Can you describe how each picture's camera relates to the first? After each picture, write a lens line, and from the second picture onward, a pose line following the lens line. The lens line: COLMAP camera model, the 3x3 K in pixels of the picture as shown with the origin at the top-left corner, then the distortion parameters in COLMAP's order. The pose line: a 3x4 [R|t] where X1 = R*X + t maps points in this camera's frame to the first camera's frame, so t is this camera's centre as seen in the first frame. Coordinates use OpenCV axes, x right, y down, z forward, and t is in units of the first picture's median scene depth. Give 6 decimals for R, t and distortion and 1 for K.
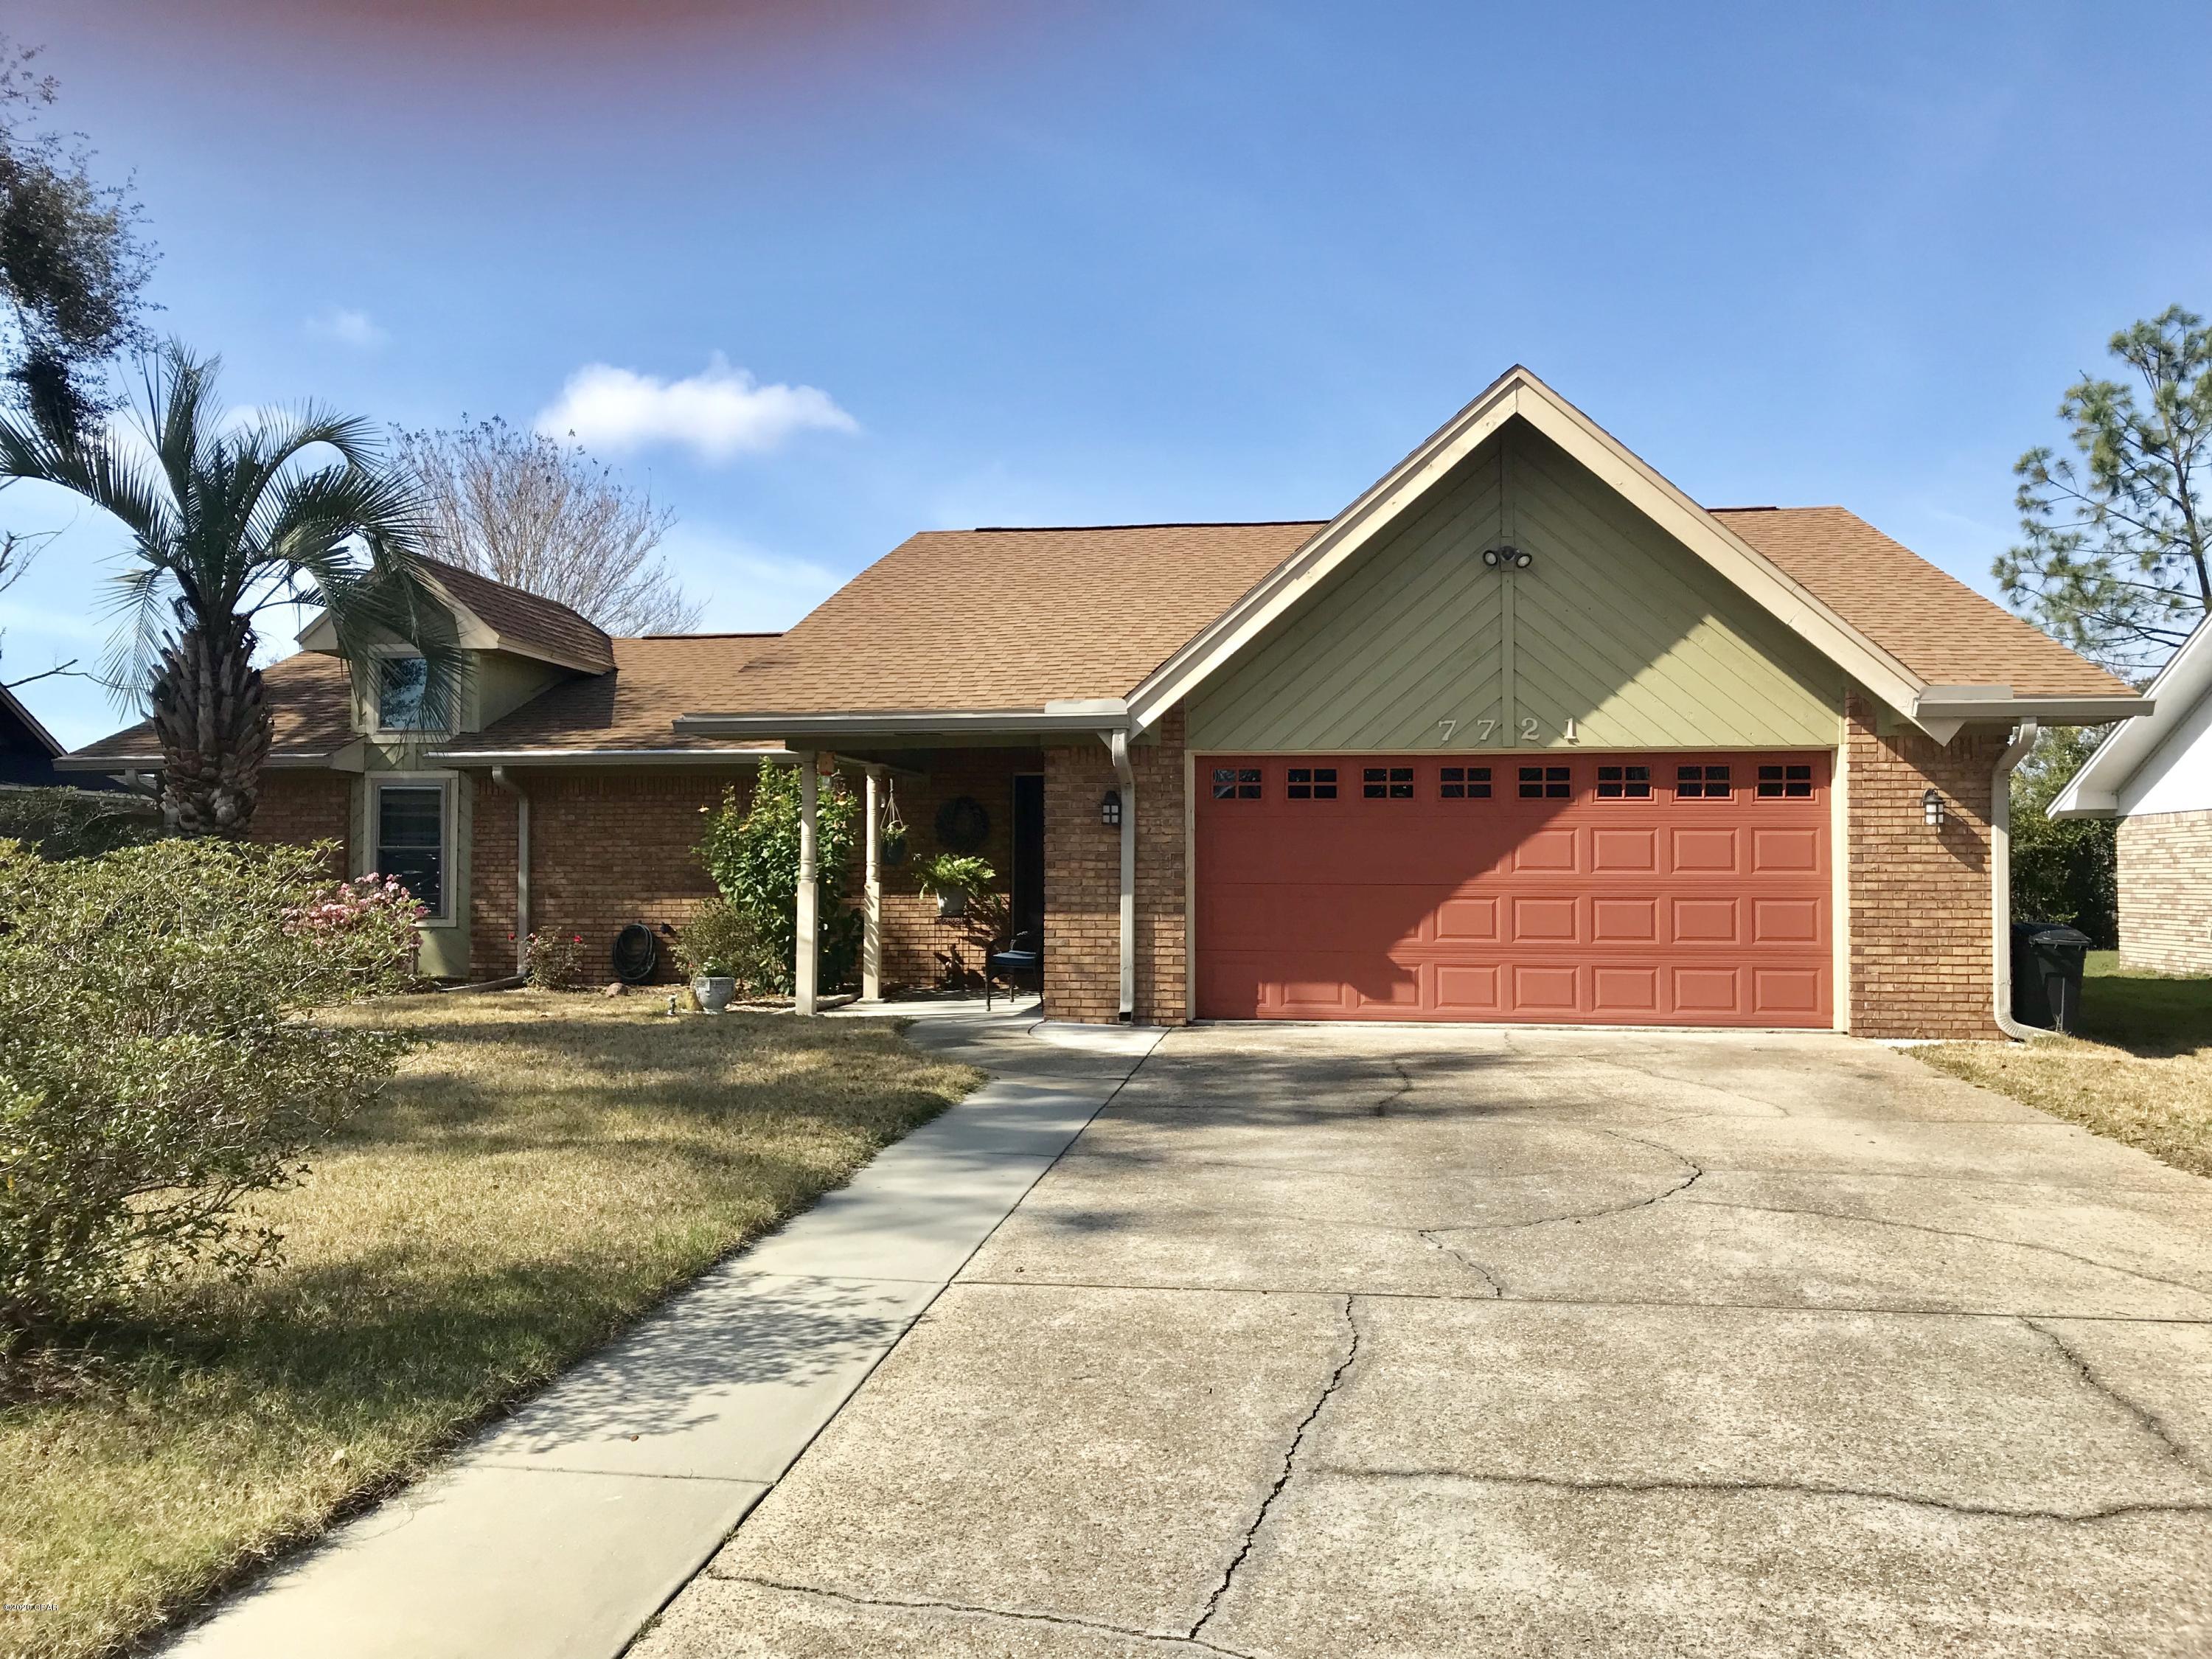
lens RADIAL K [[1814.0, 0, 1115.1], [0, 1814.0, 819.6], [0, 0, 1]] dist [0.047528, -0.062322]
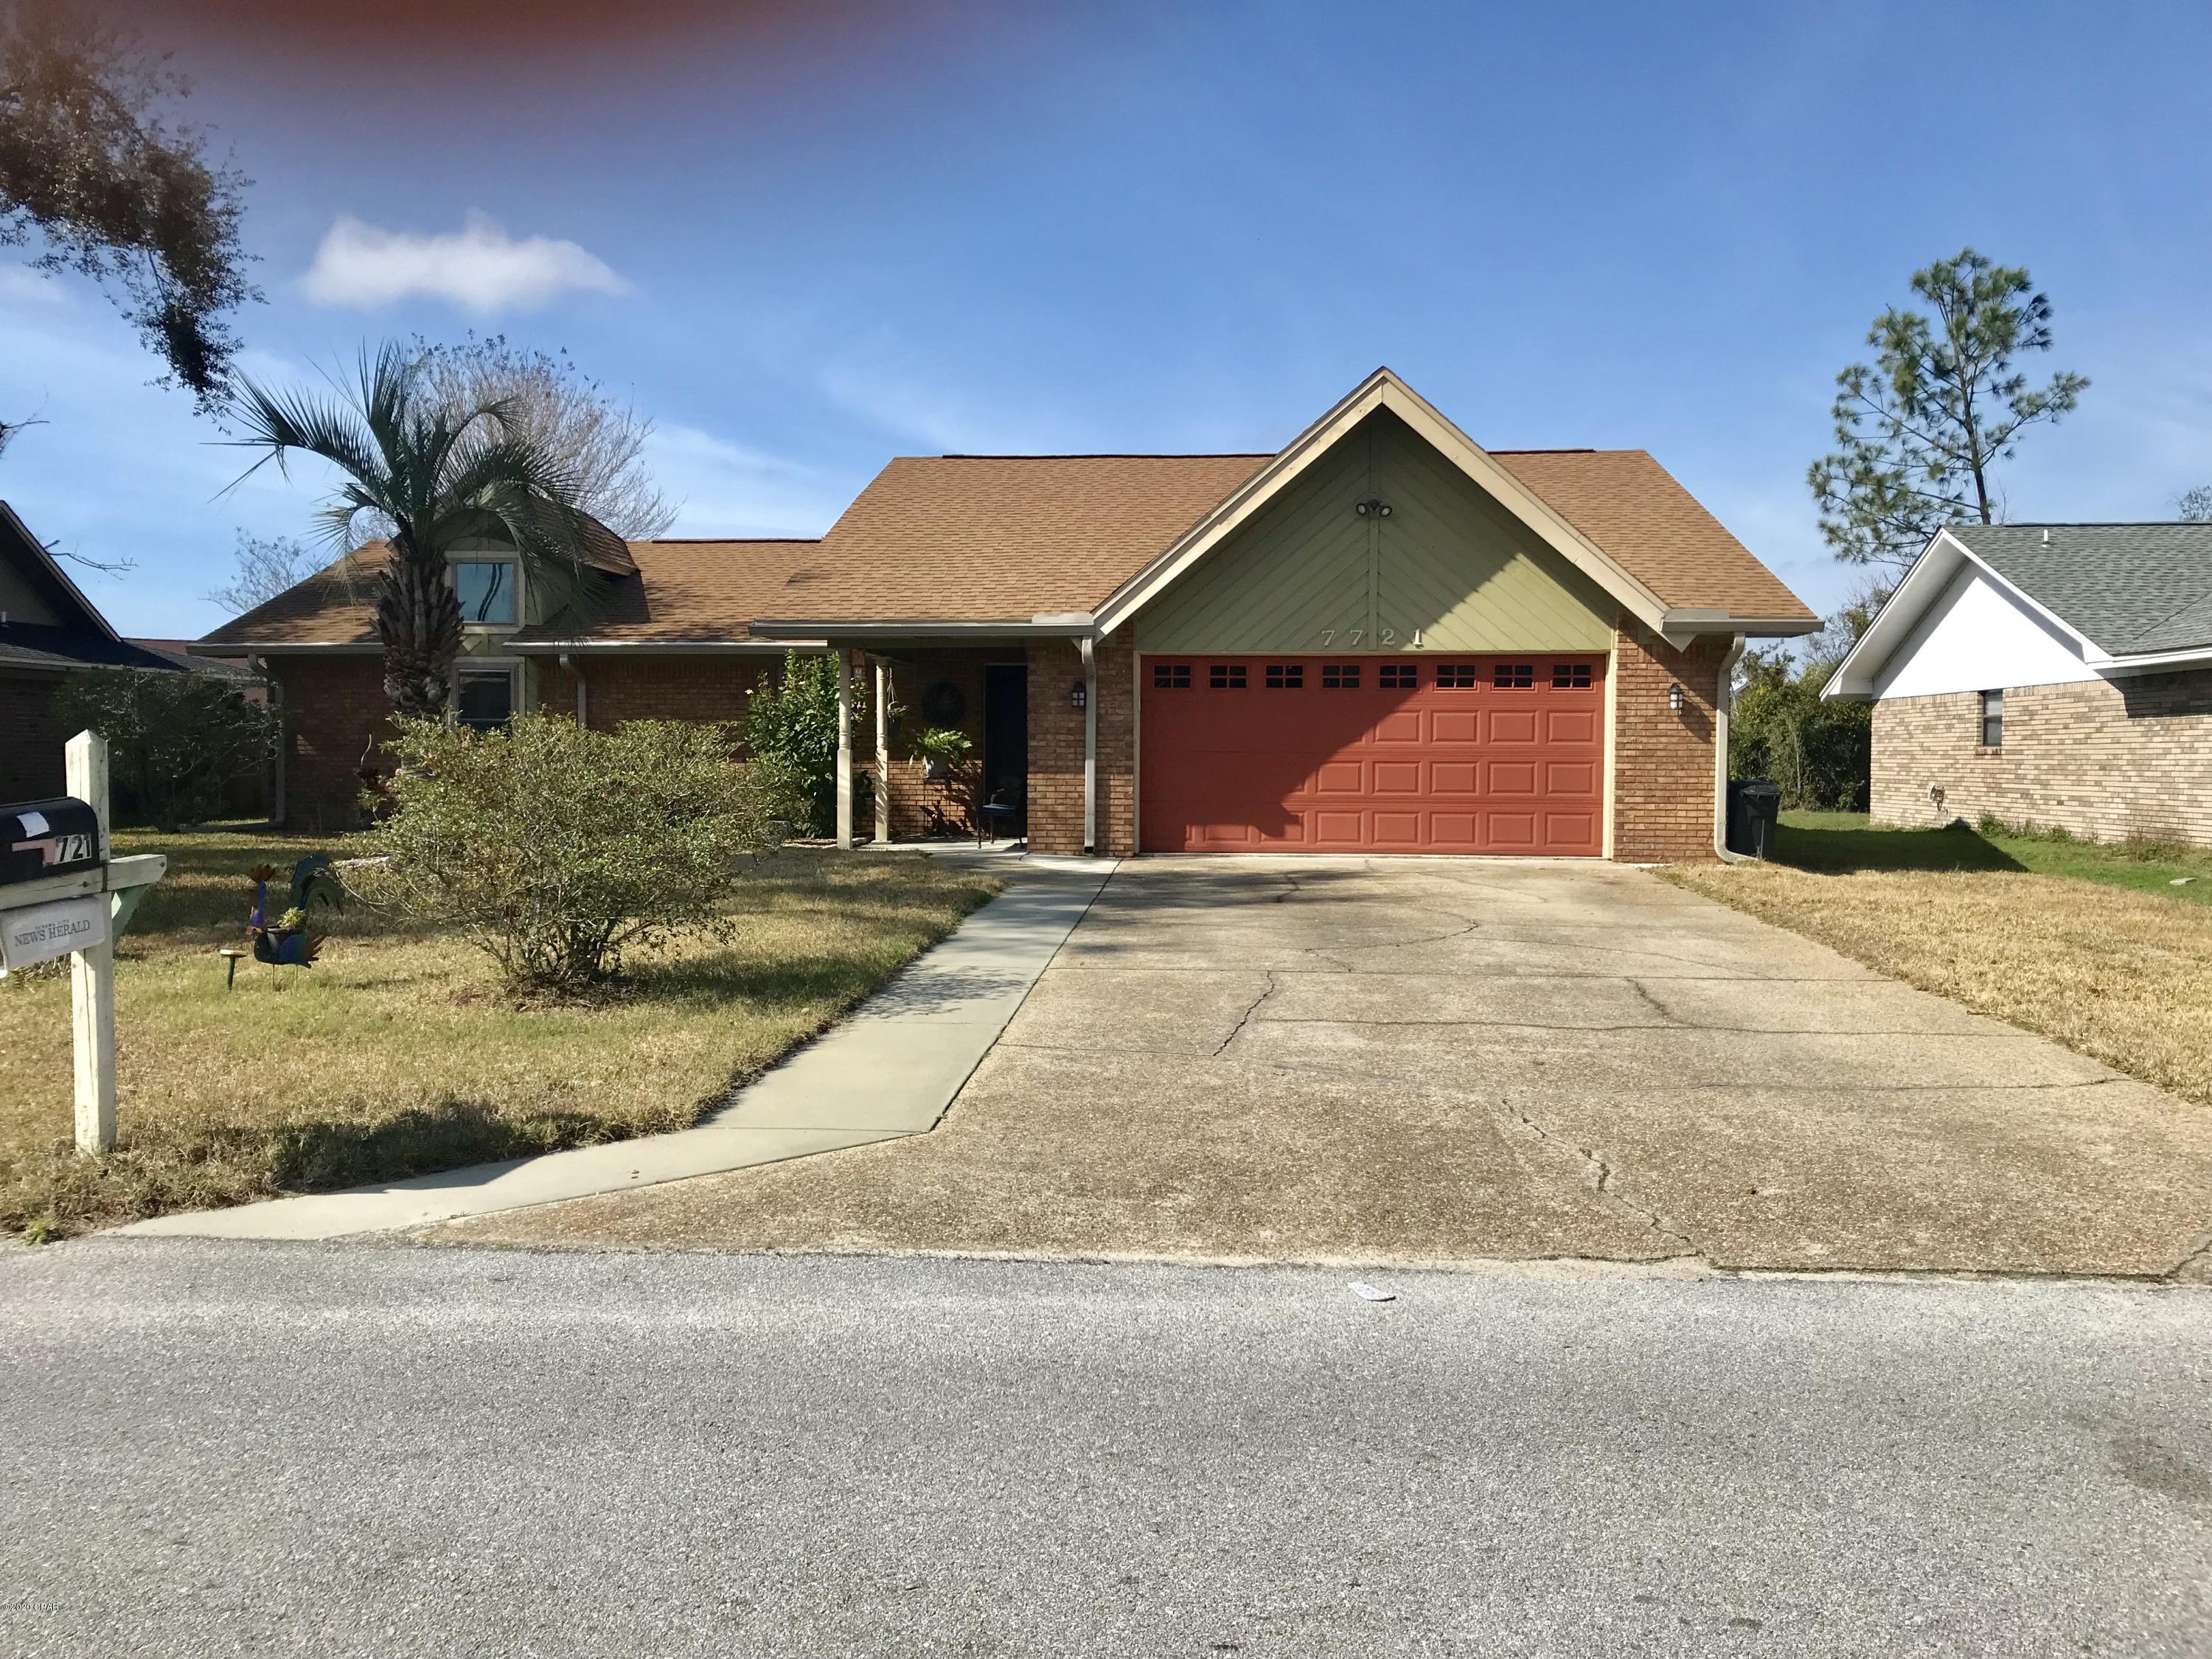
lens RADIAL K [[1814.0, 0, 1118.1], [0, 1814.0, 883.0], [0, 0, 1]] dist [0.047528, -0.062322]
pose [[0.997802, -0.002148, 0.066234, -0.062312], [-0.004716, 0.994640, 0.103296, -0.006147], [-0.066100, -0.103381, 0.992443, -0.345191]]
